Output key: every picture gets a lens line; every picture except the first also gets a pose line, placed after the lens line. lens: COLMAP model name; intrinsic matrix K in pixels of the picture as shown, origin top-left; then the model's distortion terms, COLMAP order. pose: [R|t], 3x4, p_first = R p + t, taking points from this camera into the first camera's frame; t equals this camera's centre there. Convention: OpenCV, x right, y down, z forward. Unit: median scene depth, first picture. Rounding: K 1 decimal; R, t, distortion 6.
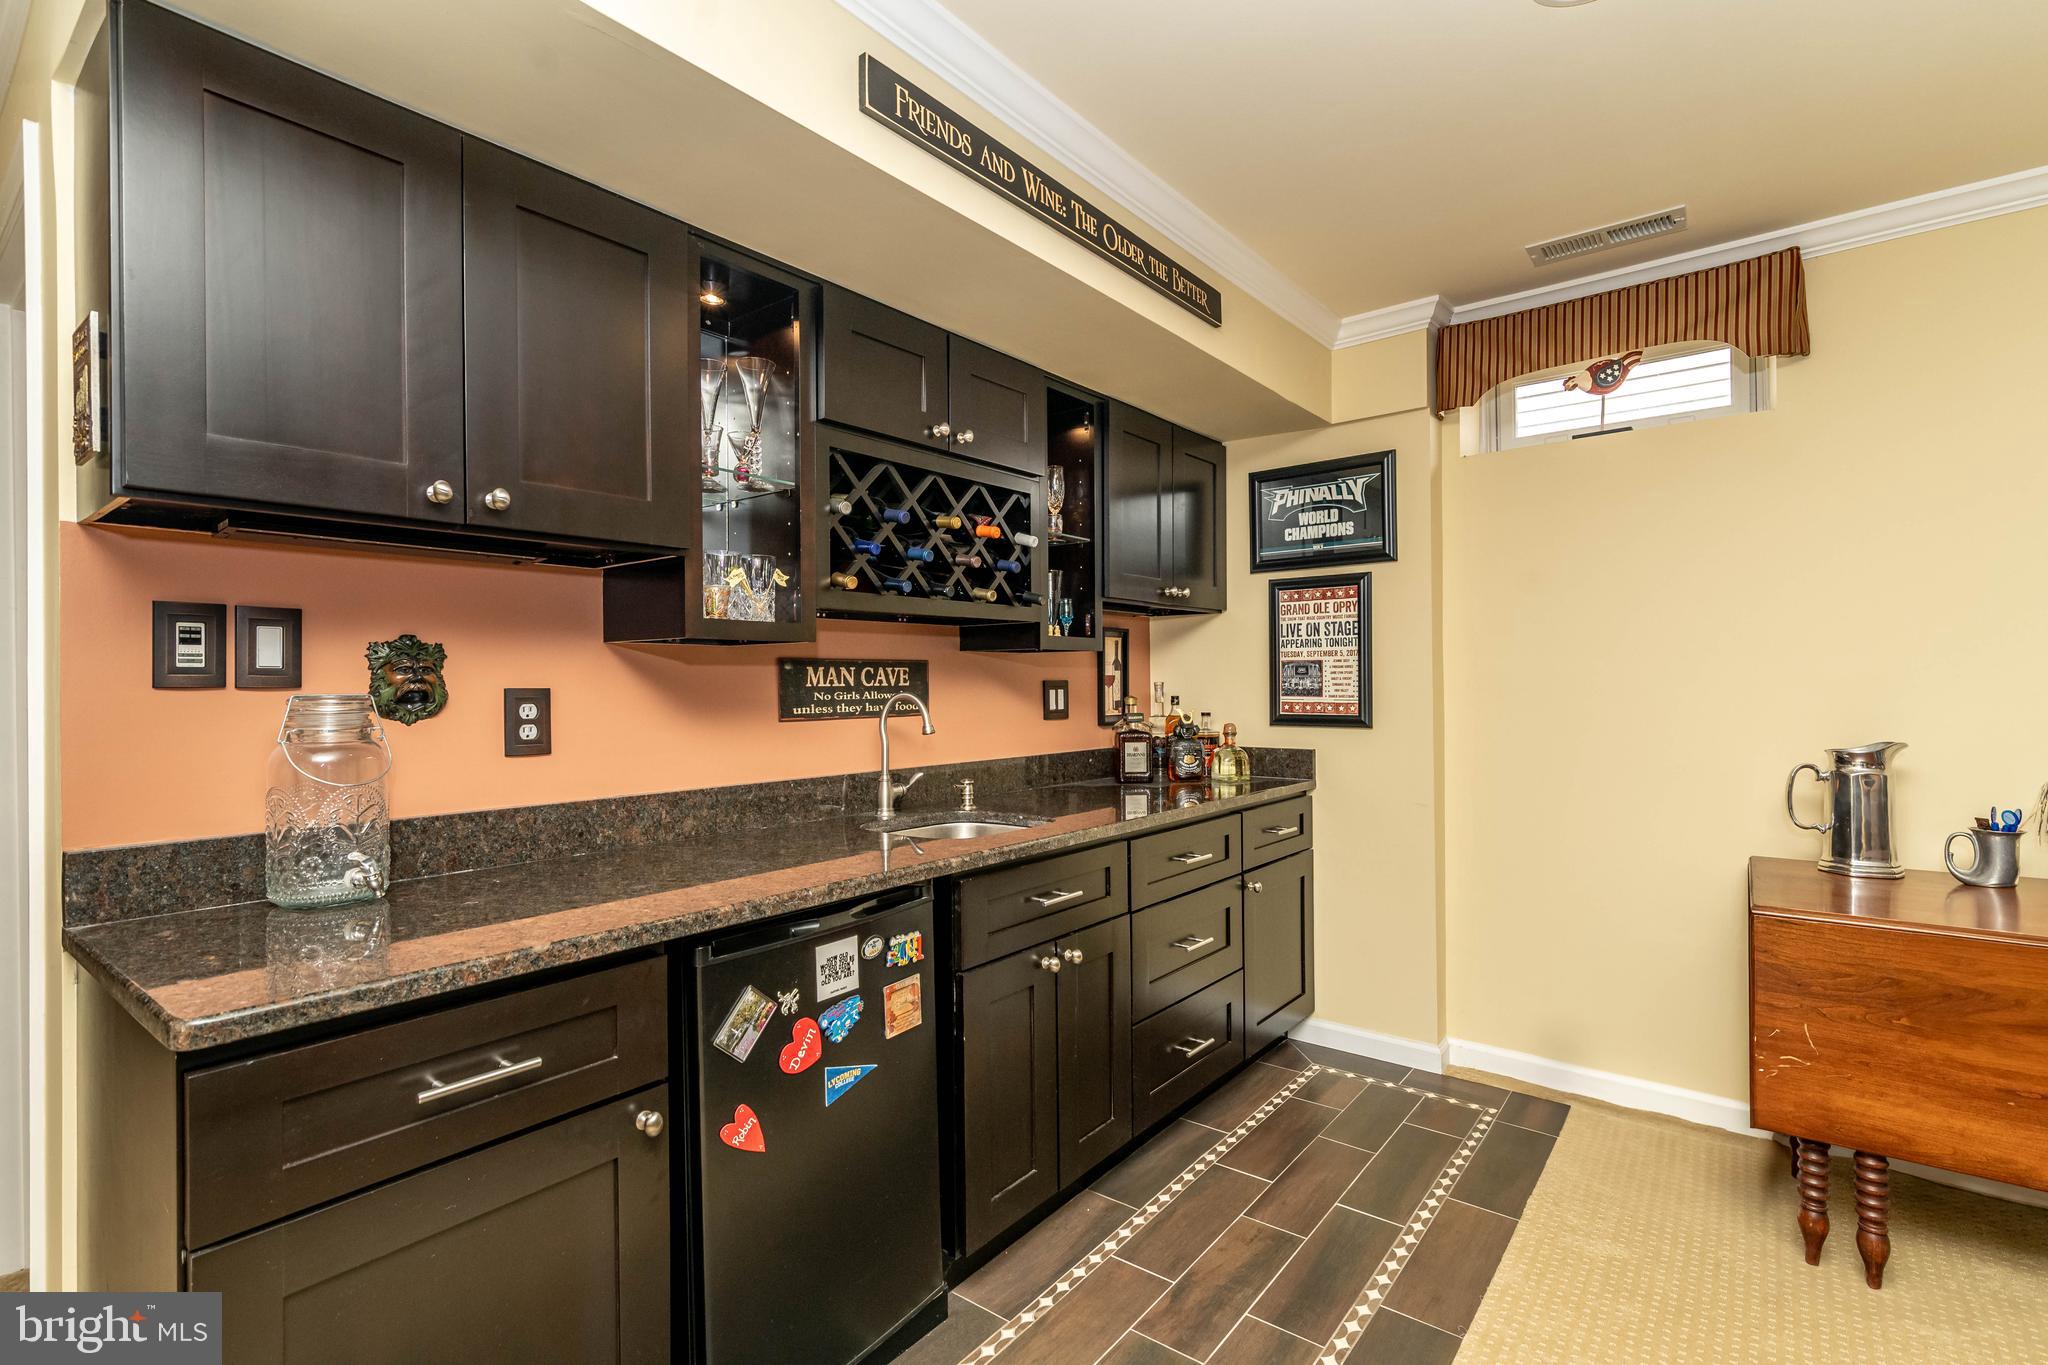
lens RADIAL K [[932.3, 0, 1009.0], [0, 932.3, 692.1], [0, 0, 1]] dist [-0.001291, -0.000527]
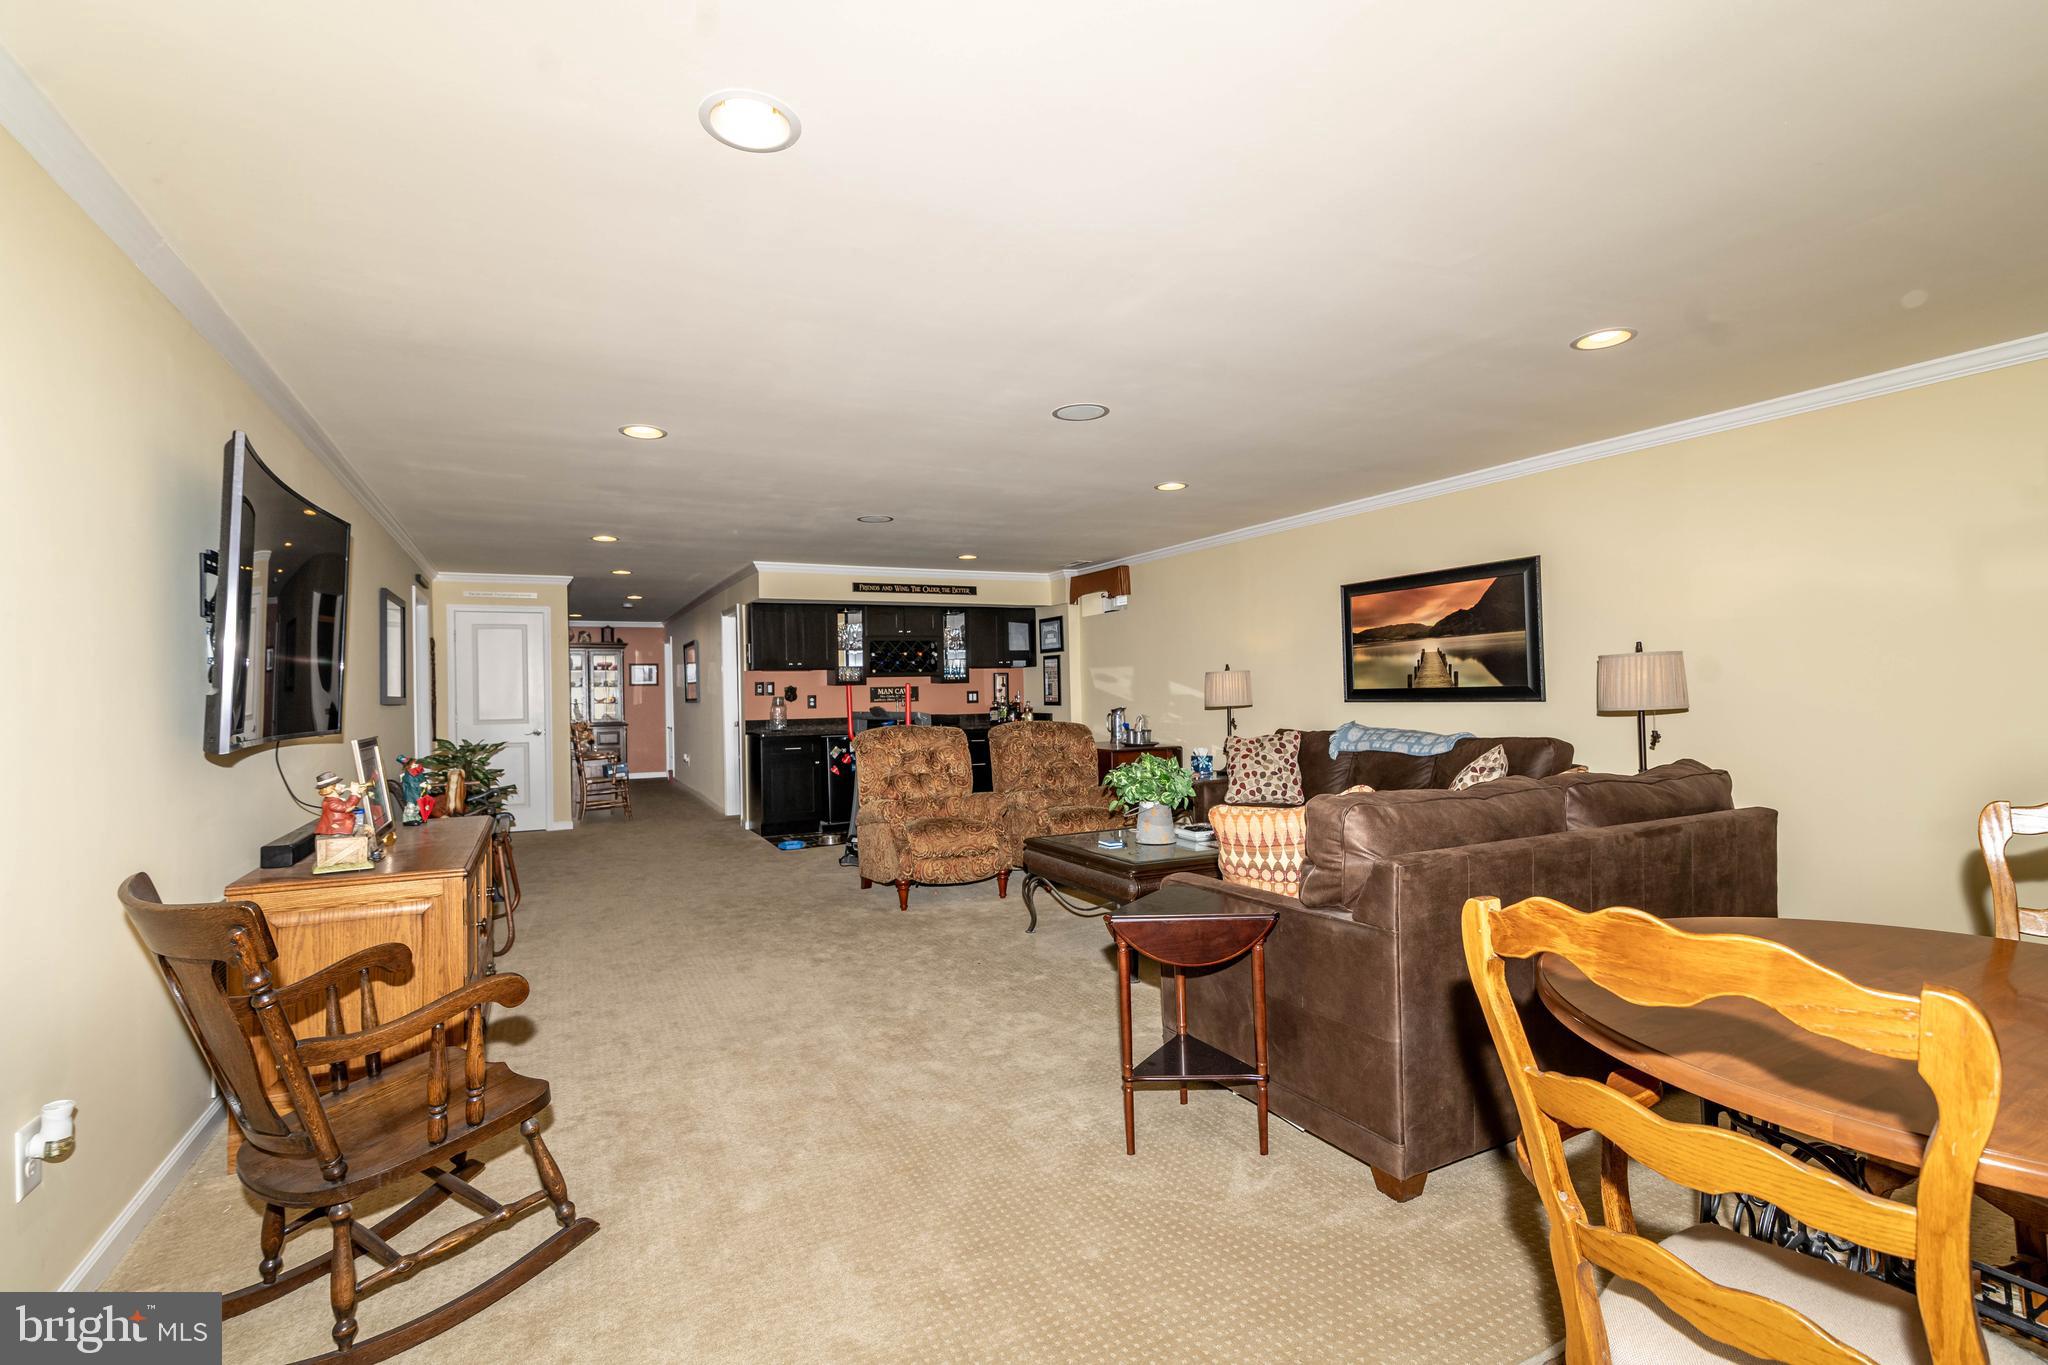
lens RADIAL K [[932.3, 0, 1024.0], [0, 932.3, 683.7], [0, 0, 1]] dist [-0.001291, -0.000527]
pose [[0.911960, -0.016023, -0.409967, 1.593985], [0.011027, 0.999833, -0.014548, 0.011244], [0.410132, 0.008746, 0.911984, -1.918742]]
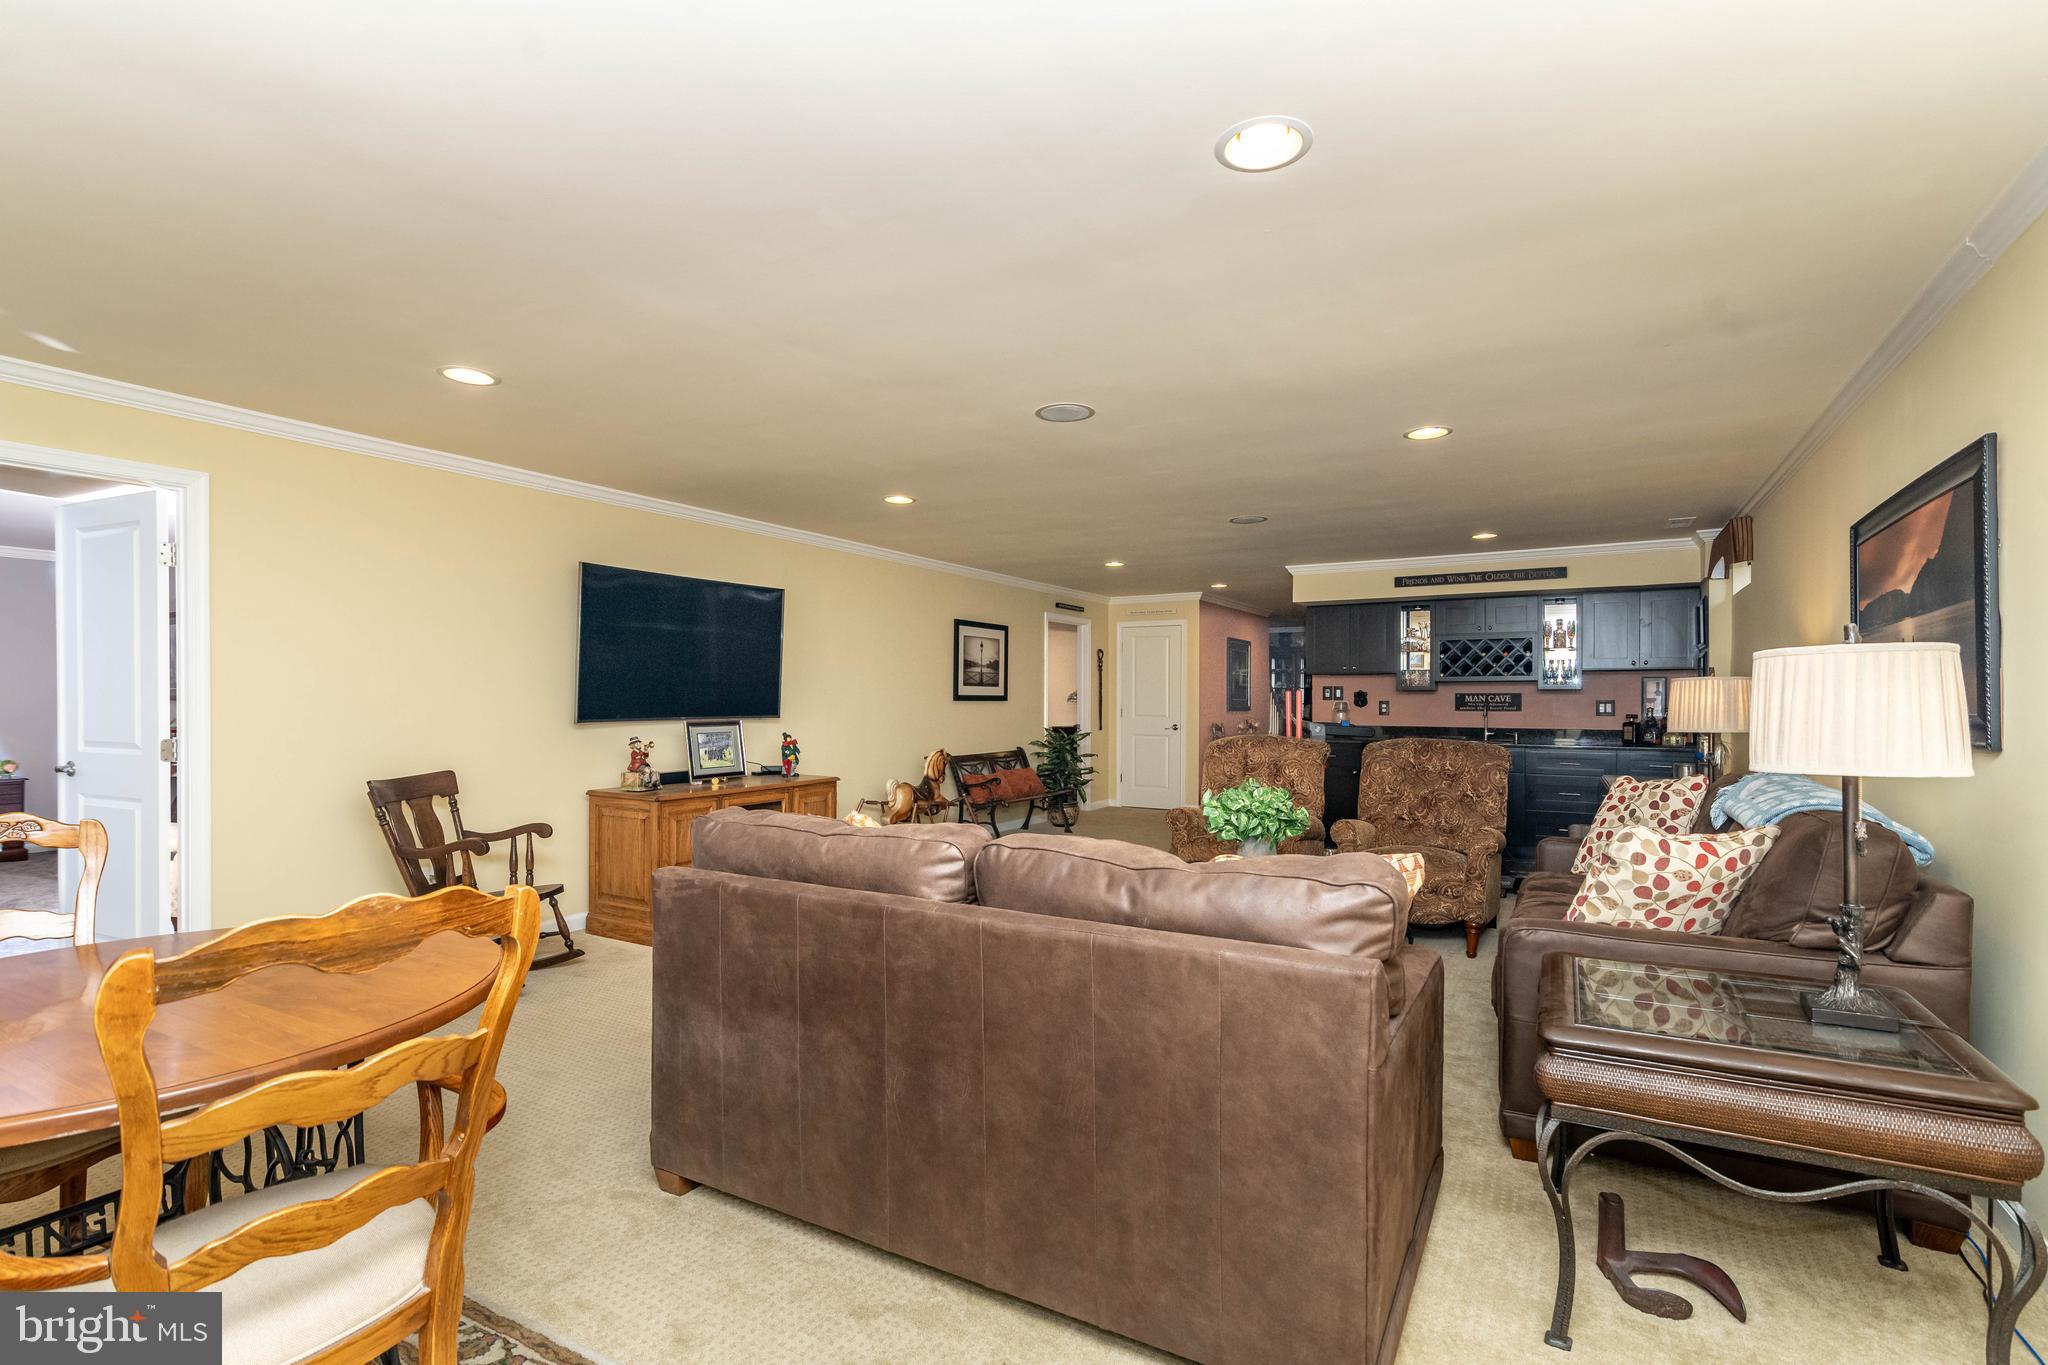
lens RADIAL K [[932.3, 0, 1030.6], [0, 932.3, 688.2], [0, 0, 1]] dist [-0.001291, -0.000527]
pose [[0.153598, -0.006855, -0.988110, 2.363306], [-0.013663, 0.999866, -0.009060, -0.001325], [0.988039, 0.014892, 0.153483, -0.915149]]
